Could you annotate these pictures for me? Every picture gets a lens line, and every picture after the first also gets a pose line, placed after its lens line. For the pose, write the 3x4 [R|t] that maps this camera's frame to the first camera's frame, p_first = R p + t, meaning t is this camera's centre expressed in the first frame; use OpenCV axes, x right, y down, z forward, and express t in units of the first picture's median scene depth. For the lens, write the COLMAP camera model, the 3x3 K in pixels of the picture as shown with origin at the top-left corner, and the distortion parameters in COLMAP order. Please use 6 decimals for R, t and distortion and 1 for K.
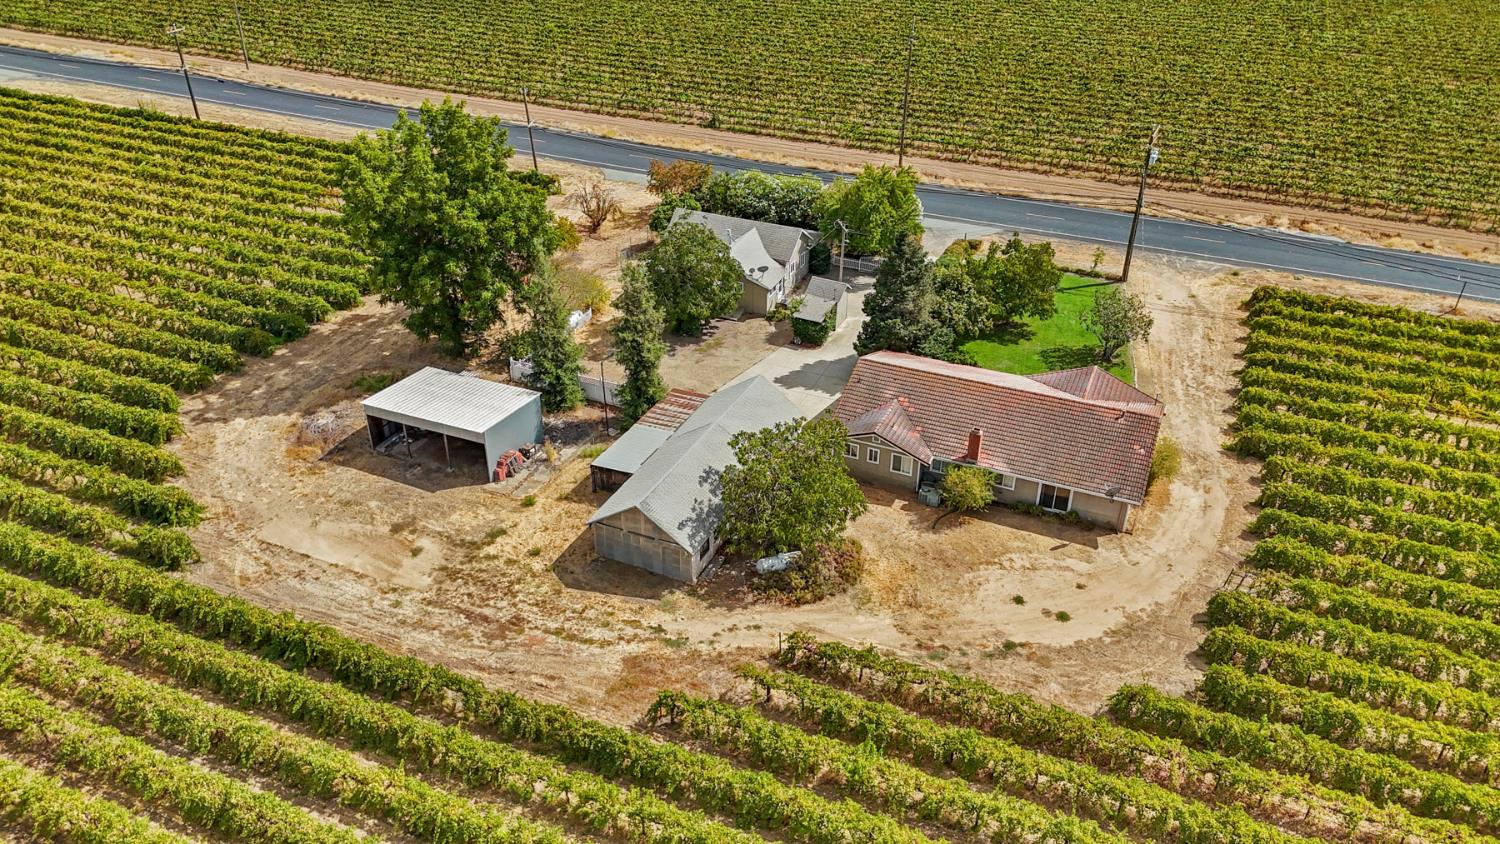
lens RADIAL K [[1133.5, 0, 750.0], [0, 1133.5, 422.0], [0, 0, 1]] dist [0.071594, -0.067292]
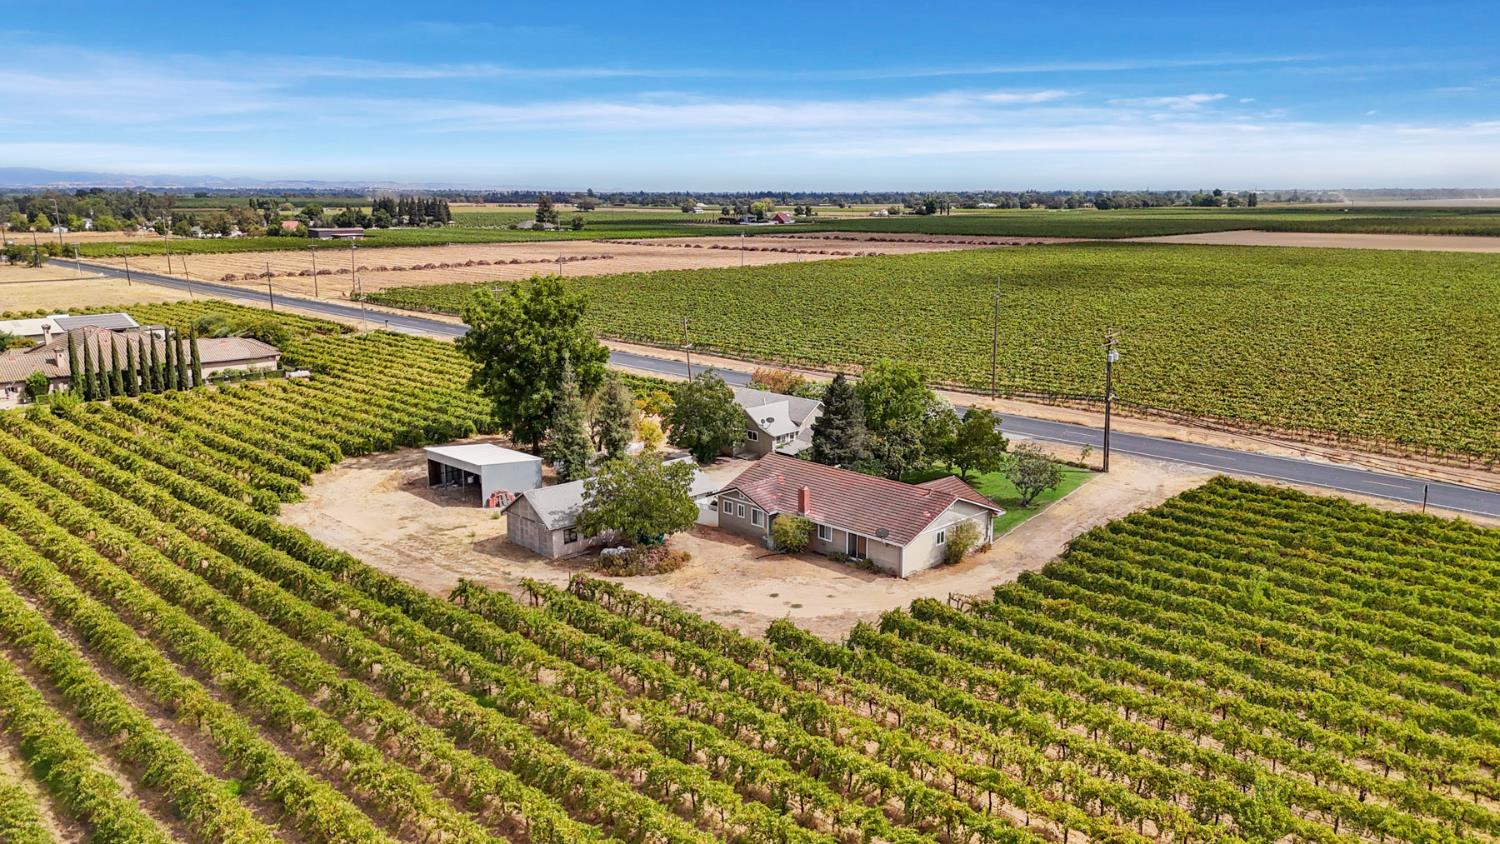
lens RADIAL K [[1133.5, 0, 750.0], [0, 1133.5, 422.0], [0, 0, 1]] dist [0.071594, -0.067292]
pose [[0.931337, 0.065376, -0.358242, 0.564865], [-0.176996, 0.941002, -0.288421, 0.298953], [0.318251, 0.332025, 0.887961, -0.156097]]
